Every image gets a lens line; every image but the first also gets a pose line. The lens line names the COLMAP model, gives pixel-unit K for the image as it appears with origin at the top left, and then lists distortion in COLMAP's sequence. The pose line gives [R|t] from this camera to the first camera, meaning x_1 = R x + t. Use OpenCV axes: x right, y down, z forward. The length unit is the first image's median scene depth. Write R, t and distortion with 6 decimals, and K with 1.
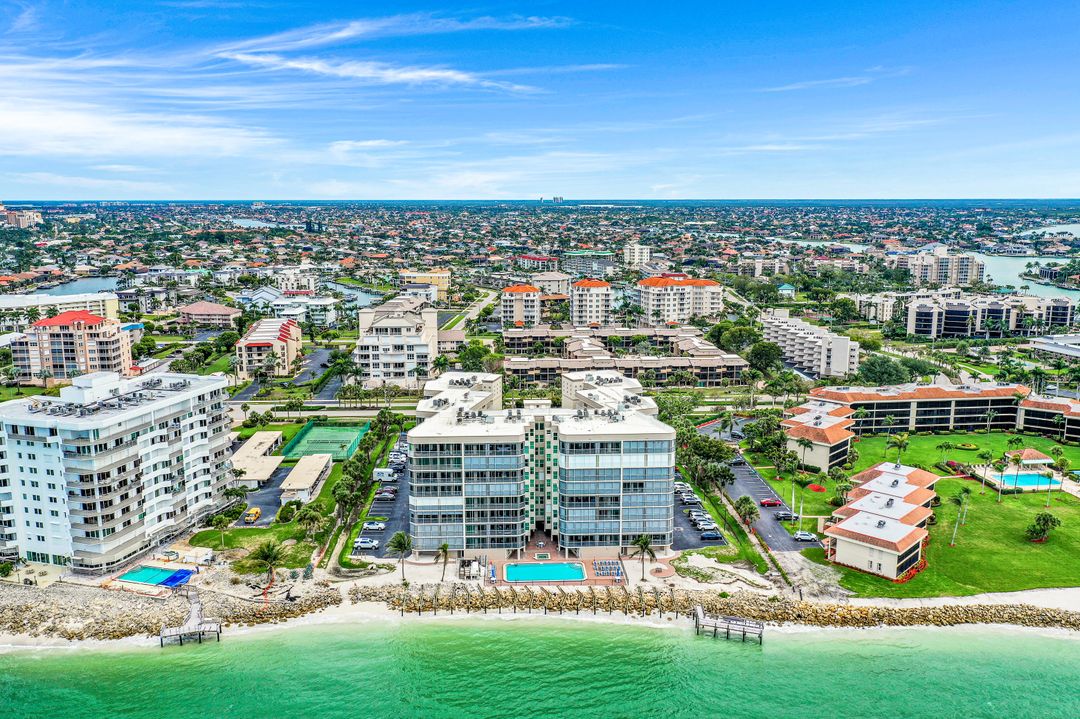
lens RADIAL K [[864.5, 0, 542.1], [0, 864.5, 329.3], [0, 0, 1]] dist [-0.011920, 0.002791]
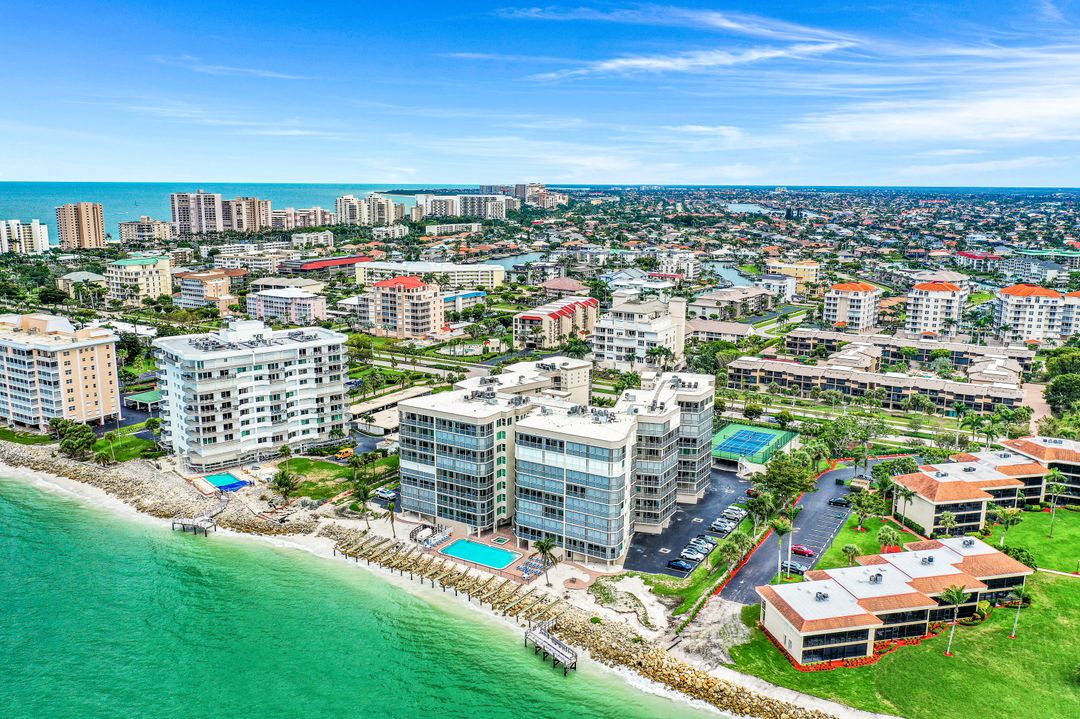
lens RADIAL K [[864.5, 0, 542.1], [0, 864.5, 329.3], [0, 0, 1]] dist [-0.011920, 0.002791]
pose [[0.828832, 0.099052, -0.550660, 0.585499], [-0.090033, 0.994990, 0.043463, -0.034394], [0.552207, 0.013554, 0.833597, 0.175053]]
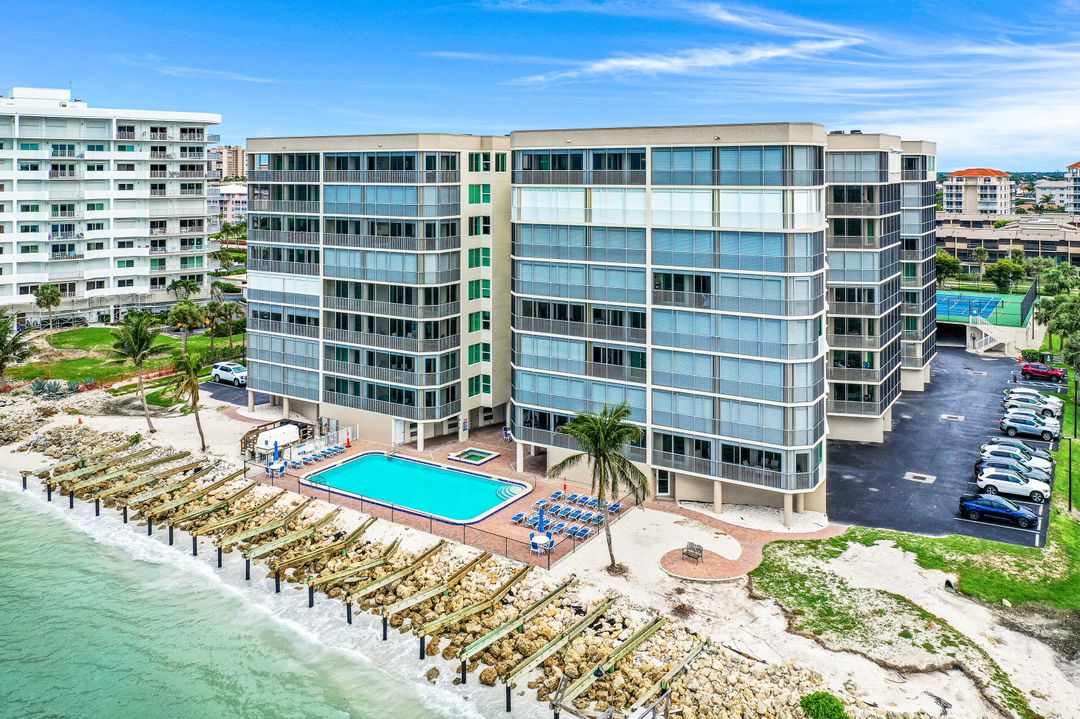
lens RADIAL K [[889.9, 0, 541.2], [0, 889.9, 154.6], [0, 0, 1]] dist [-0.009780, -0.003252]
pose [[0.819340, -0.010900, -0.573205, 0.260754], [-0.085106, 0.986429, -0.140408, 0.184416], [0.566956, 0.163825, 0.807293, 0.677628]]
